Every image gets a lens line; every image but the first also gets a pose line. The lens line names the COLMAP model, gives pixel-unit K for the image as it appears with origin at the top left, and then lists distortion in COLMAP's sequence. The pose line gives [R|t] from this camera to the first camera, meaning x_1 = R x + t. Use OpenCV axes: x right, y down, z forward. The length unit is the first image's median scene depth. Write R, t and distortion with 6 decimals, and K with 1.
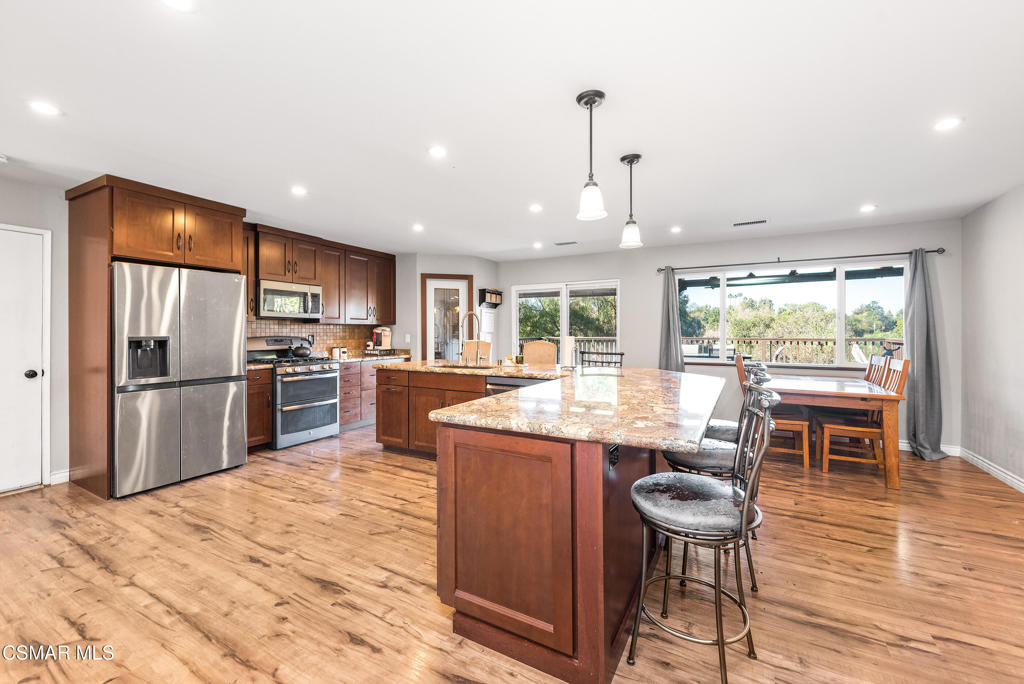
lens RADIAL K [[415.6, 0, 513.7], [0, 415.6, 338.9], [0, 0, 1]] dist [0.002454, 0.000490]
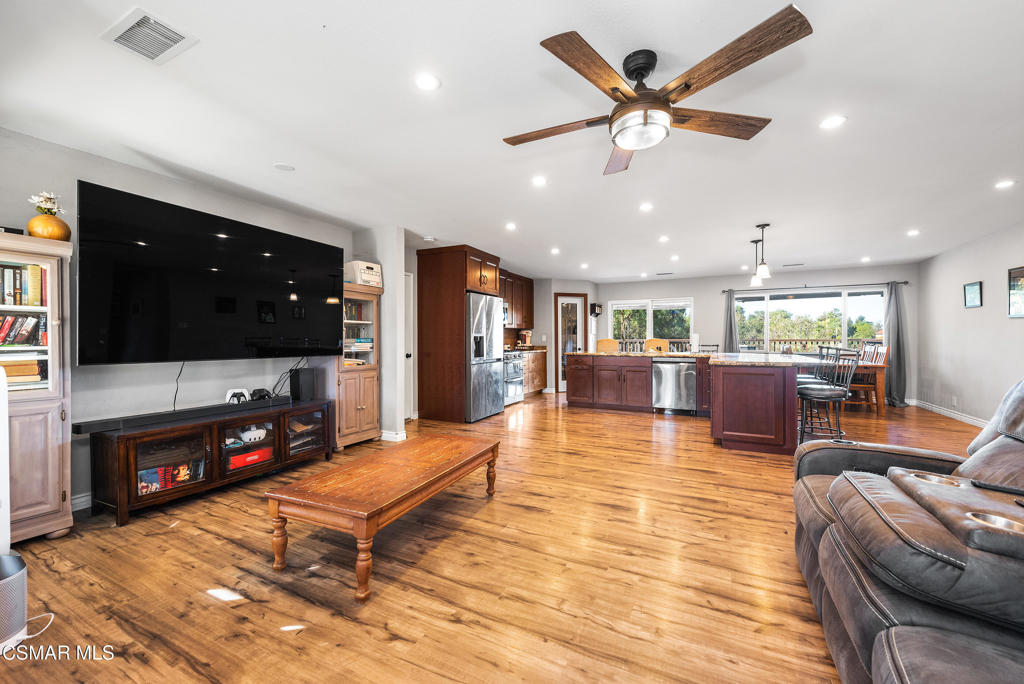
lens RADIAL K [[398.3, 0, 514.3], [0, 398.3, 349.1], [0, 0, 1]] dist [-0.001720, -0.000540]
pose [[0.999472, -0.004470, 0.032178, -0.448653], [0.004152, 0.999942, 0.009944, 0.024346], [-0.032221, -0.009805, 0.999433, -0.409516]]
